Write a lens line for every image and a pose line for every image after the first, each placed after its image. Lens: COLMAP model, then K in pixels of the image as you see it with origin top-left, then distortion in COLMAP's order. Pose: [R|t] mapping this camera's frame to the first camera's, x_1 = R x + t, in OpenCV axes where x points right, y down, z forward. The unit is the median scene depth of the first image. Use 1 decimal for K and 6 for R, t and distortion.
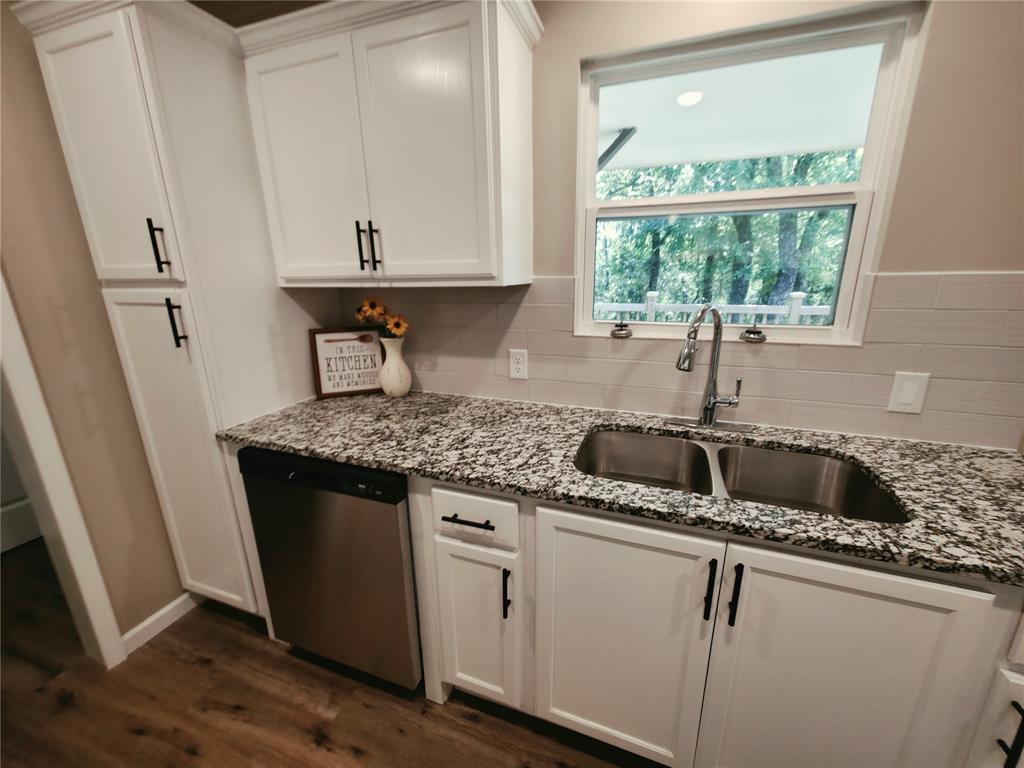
lens RADIAL K [[406.8, 0, 512.2], [0, 406.8, 379.5], [0, 0, 1]] dist [-0.002826, 0.000152]
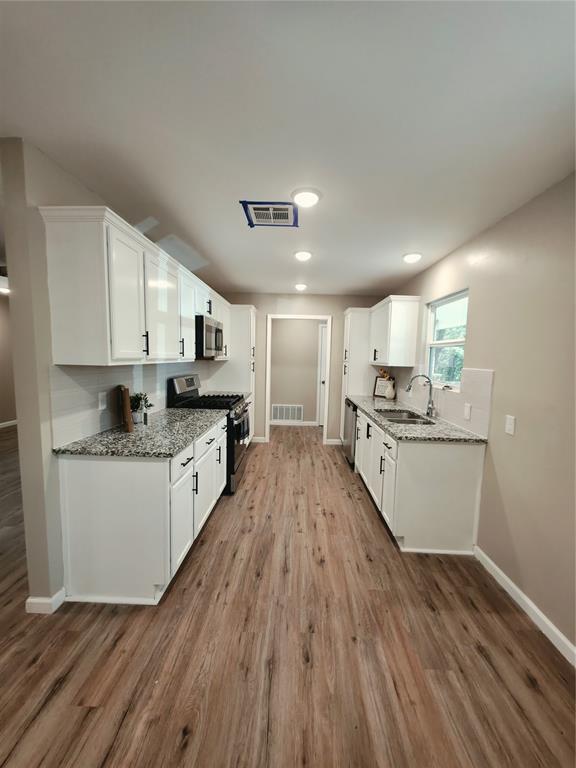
lens RADIAL K [[305.1, 0, 287.4], [0, 305.1, 384.4], [0, 0, 1]] dist [-0.002826, 0.000152]
pose [[0.314553, 0.109162, -0.942942, 2.035682], [-0.275468, 0.961115, 0.019373, 0.121765], [0.908391, 0.253657, 0.332392, -0.660184]]
